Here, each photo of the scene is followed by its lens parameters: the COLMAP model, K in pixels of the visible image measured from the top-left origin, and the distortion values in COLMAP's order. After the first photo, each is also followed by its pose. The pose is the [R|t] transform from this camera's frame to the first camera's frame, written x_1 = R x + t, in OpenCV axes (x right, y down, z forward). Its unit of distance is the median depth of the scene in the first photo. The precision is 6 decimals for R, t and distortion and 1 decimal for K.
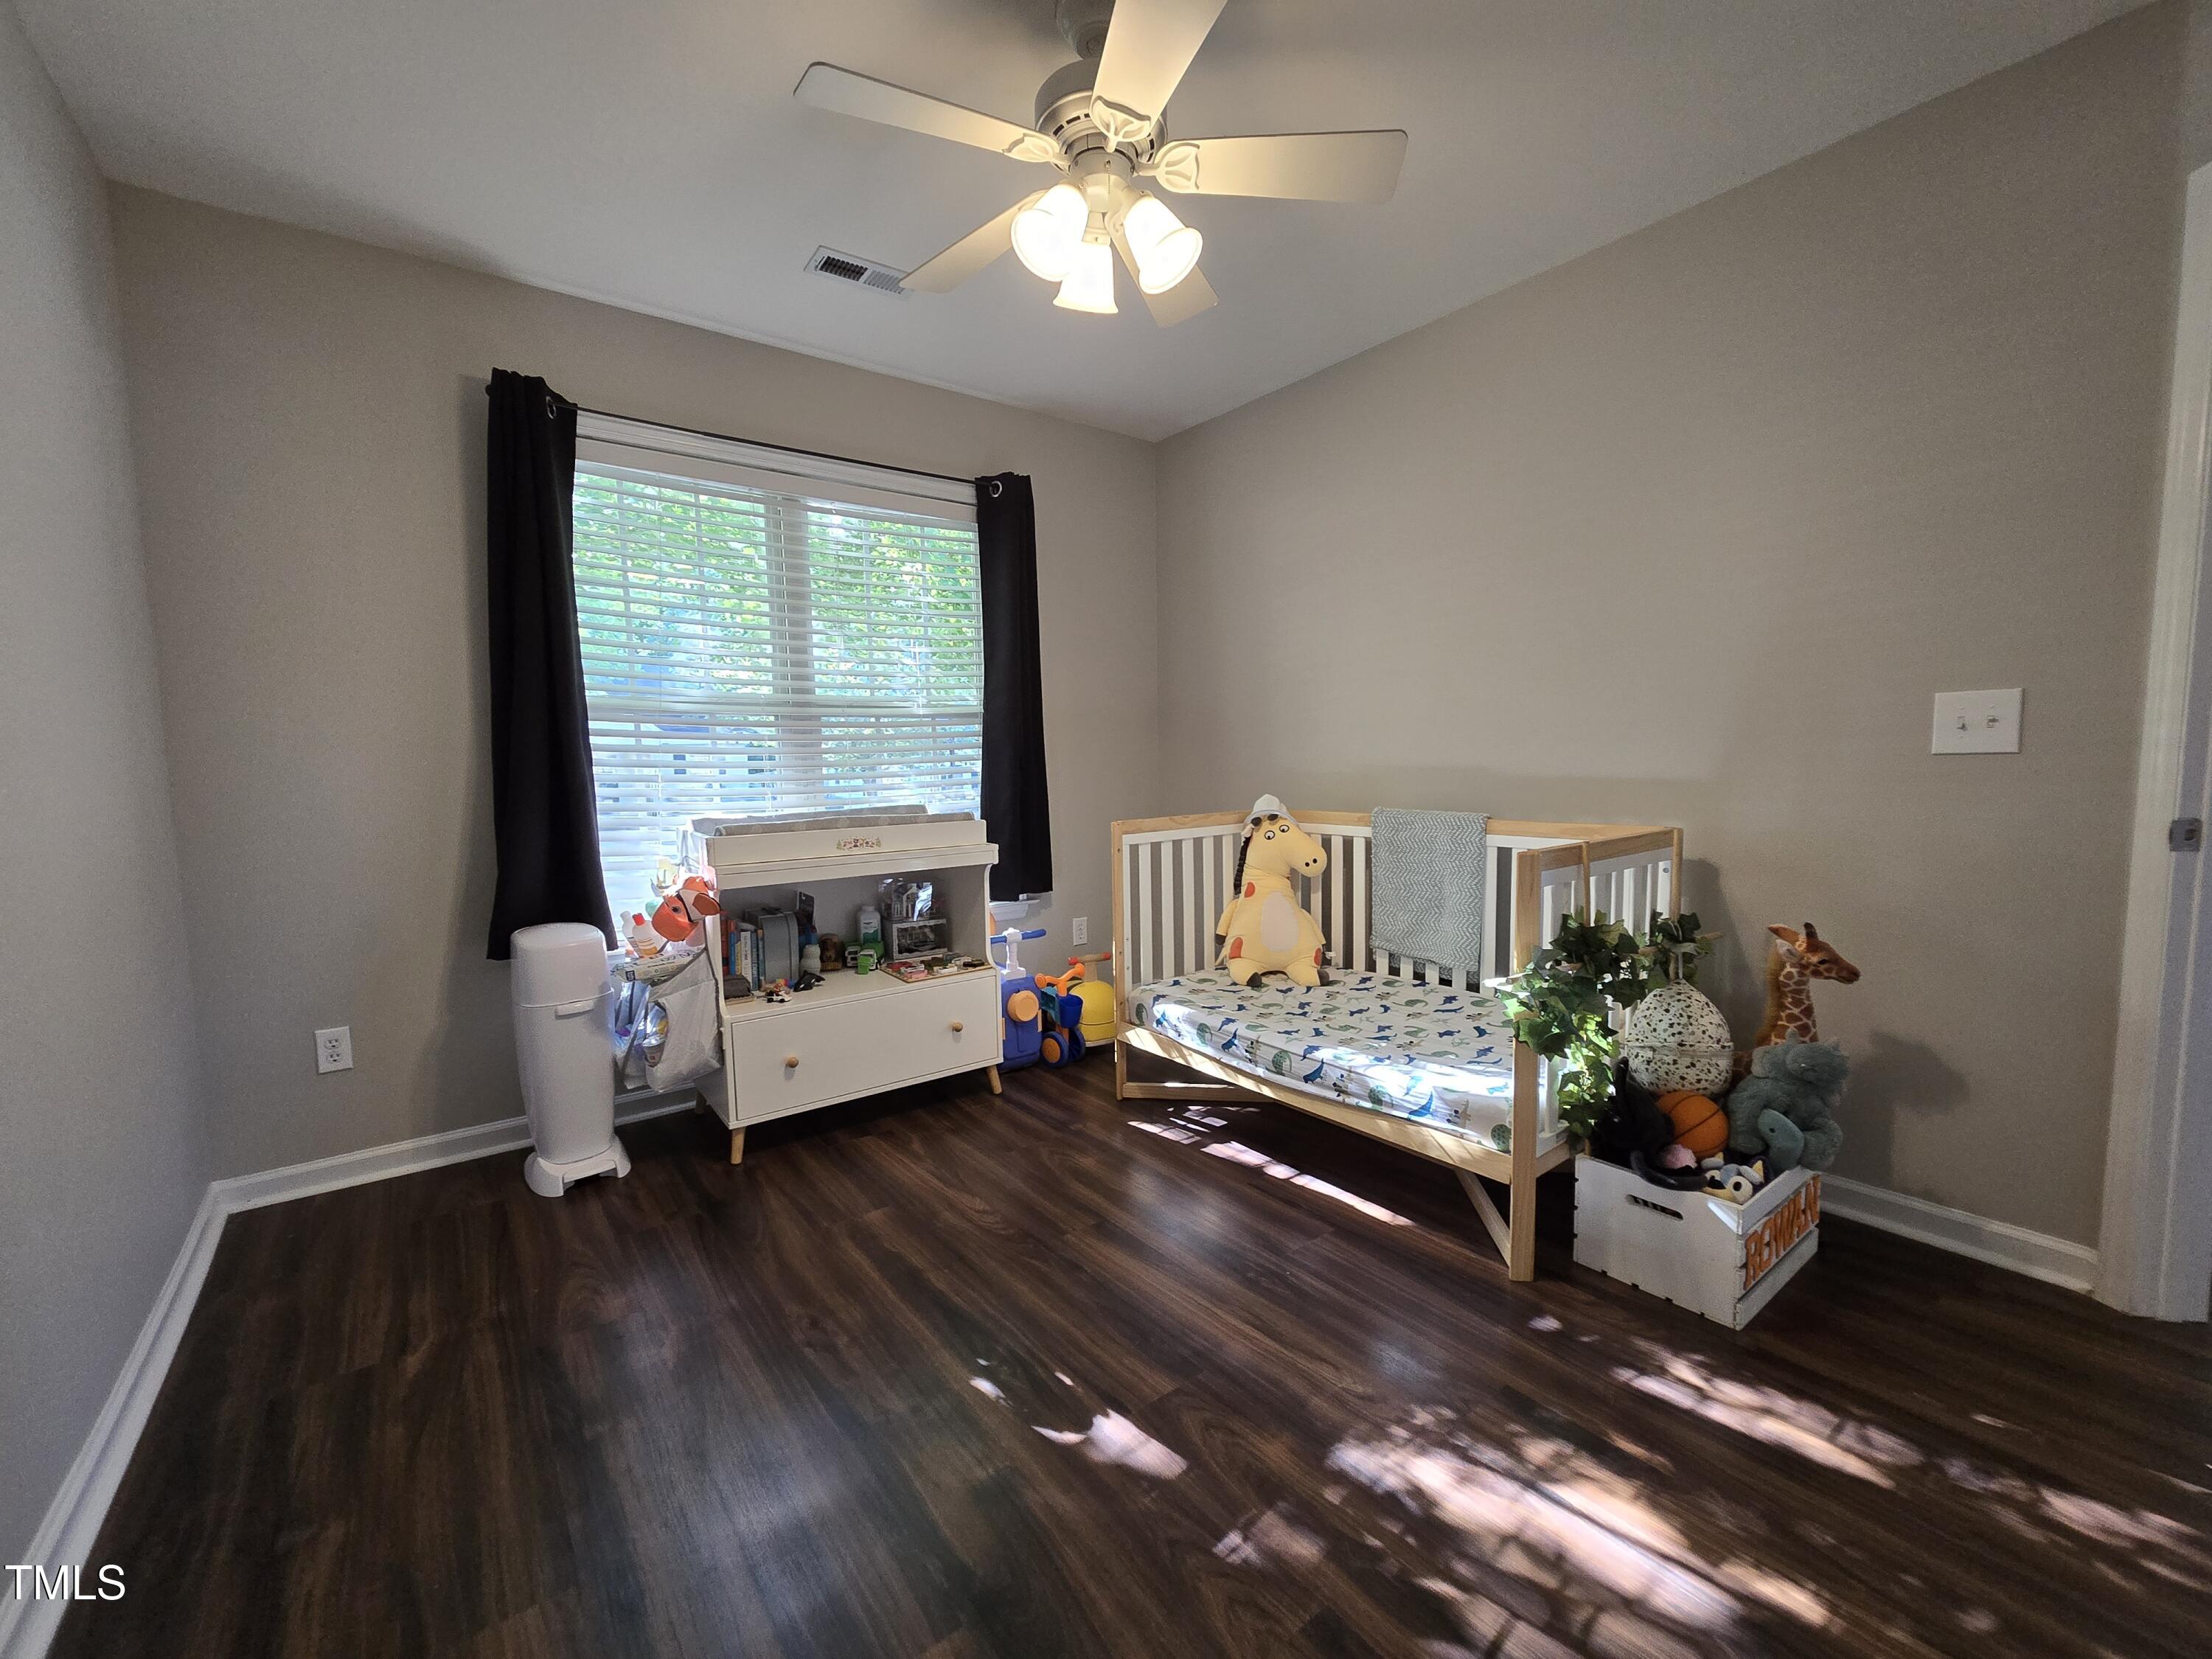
lens RADIAL K [[901.8, 0, 1116.2], [0, 901.8, 839.4], [0, 0, 1]] dist [-0.000571, 0.000482]
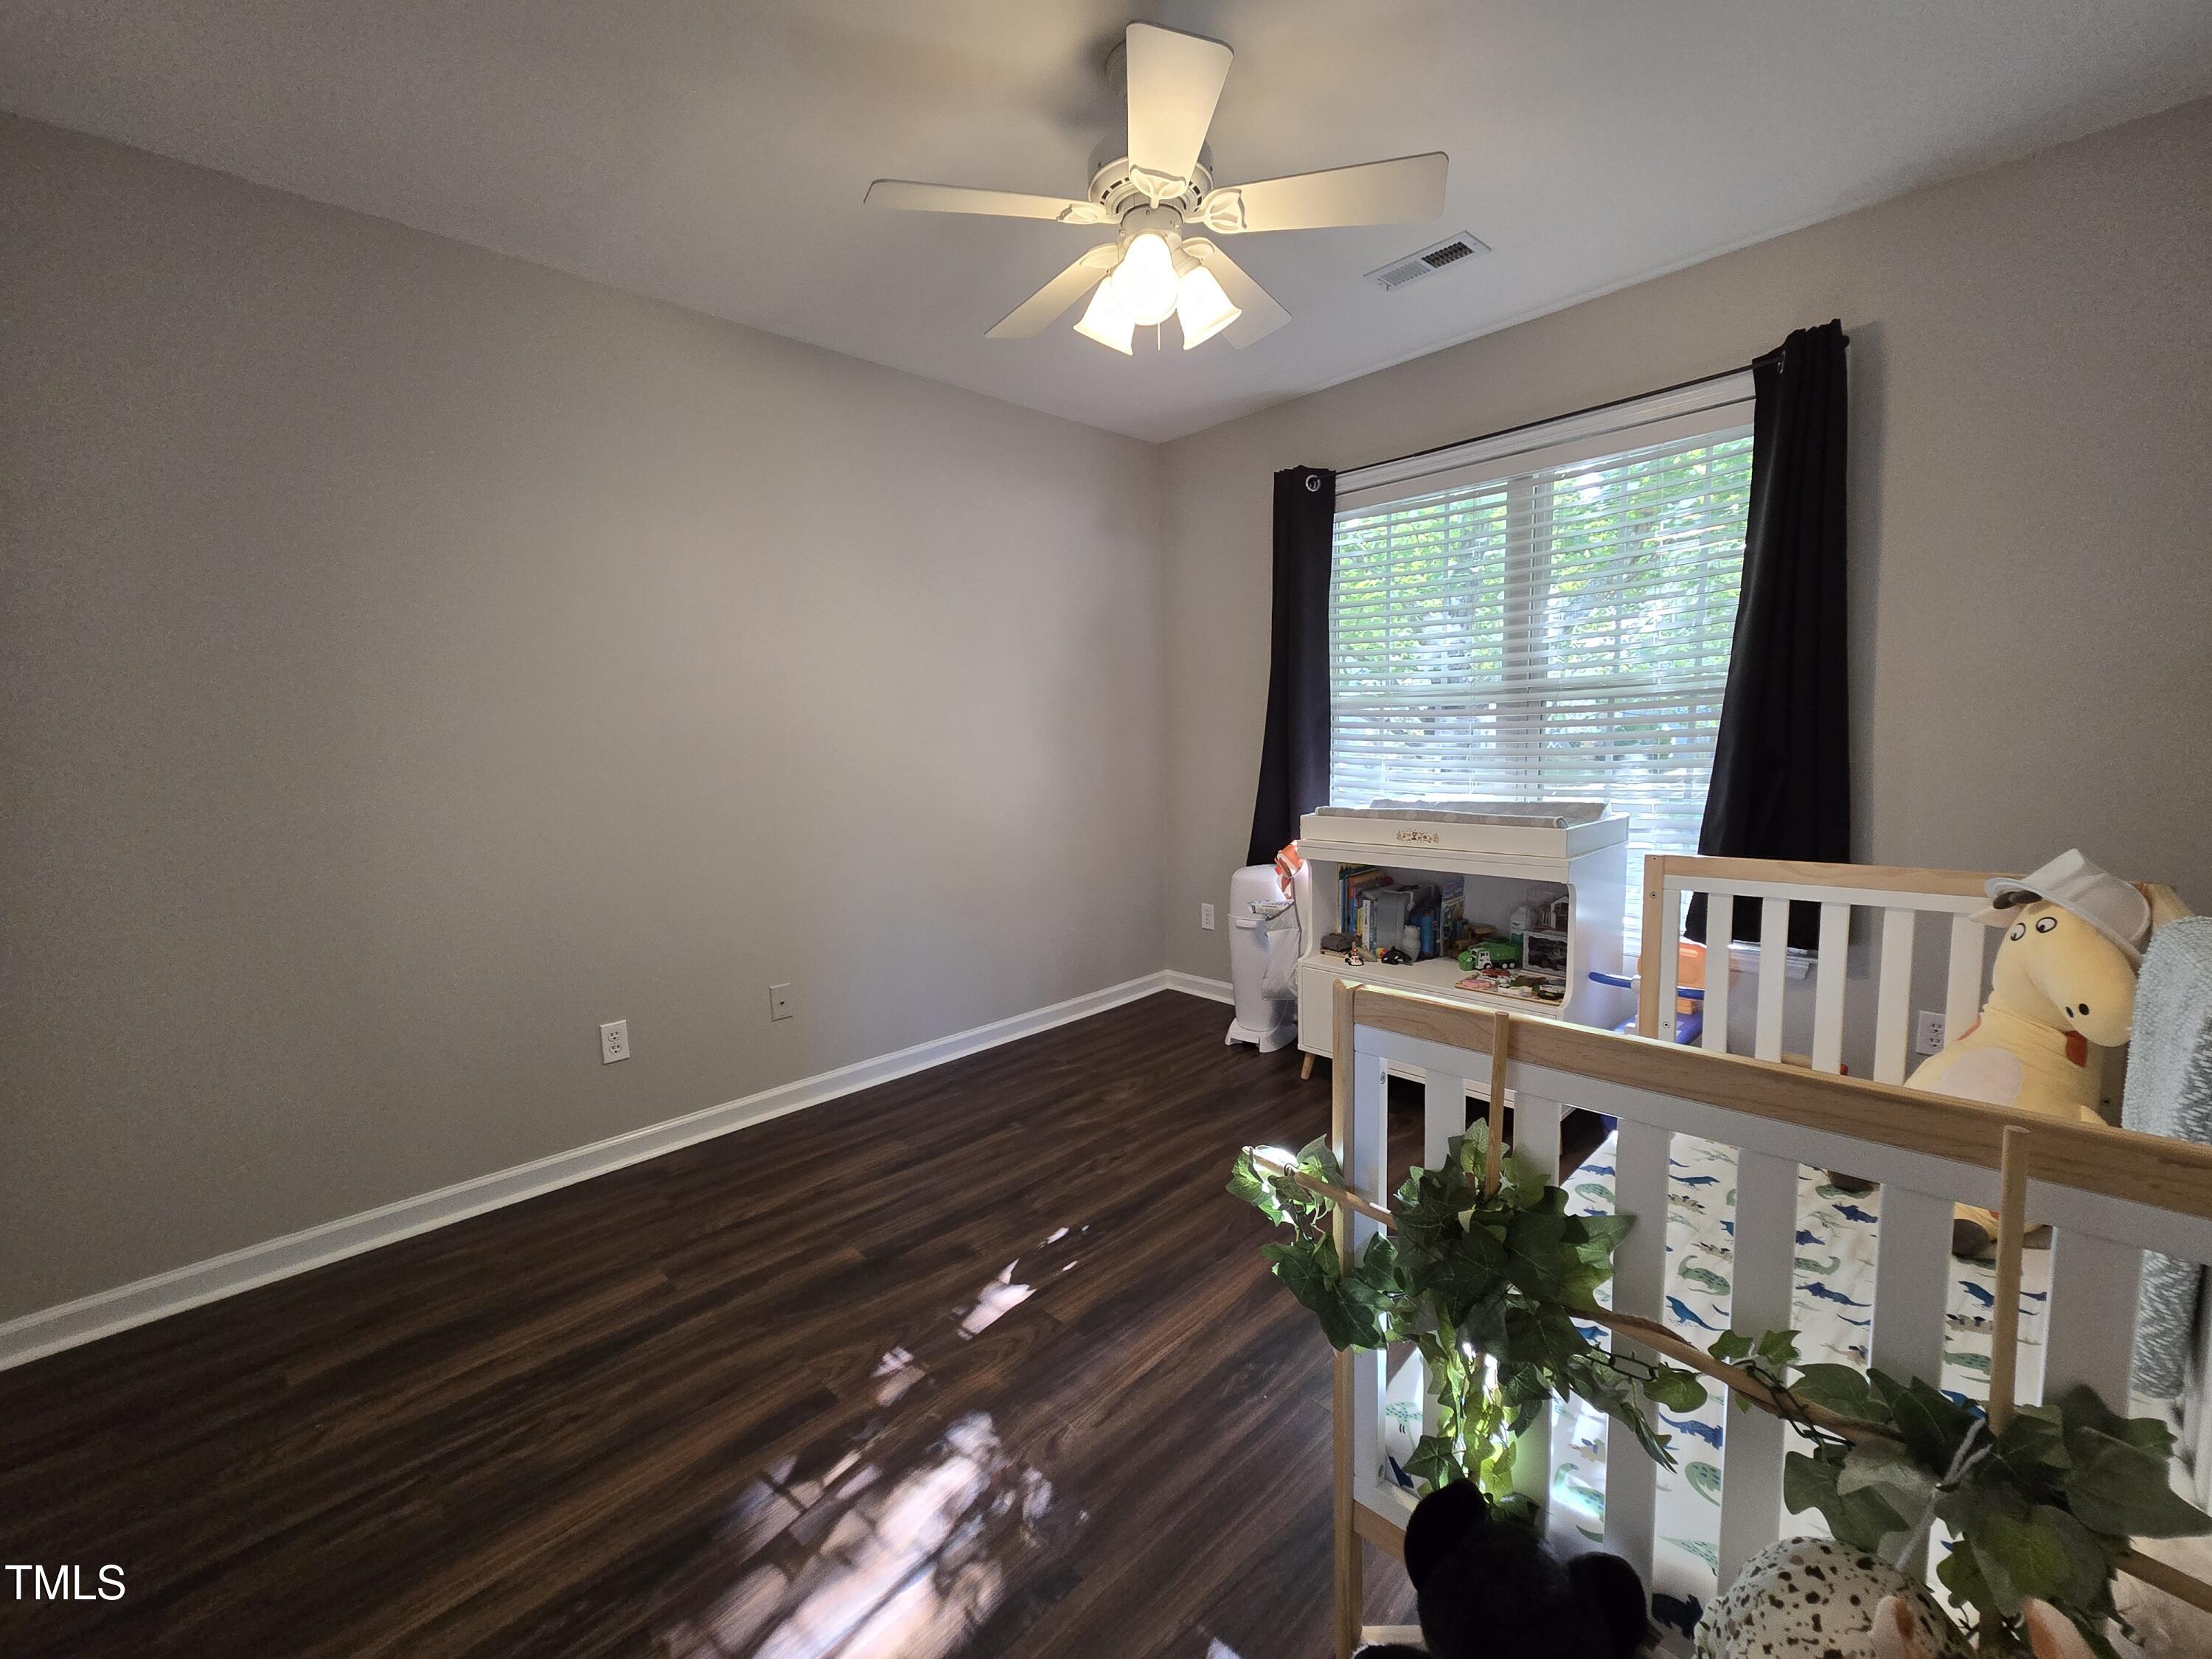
lens RADIAL K [[901.8, 0, 1103.7], [0, 901.8, 836.7], [0, 0, 1]] dist [-0.000571, 0.000482]
pose [[0.119428, 0.125667, -0.984858, 0.668716], [-0.064574, 0.990840, 0.118600, -0.092767], [0.990741, 0.049432, 0.126449, 0.511140]]
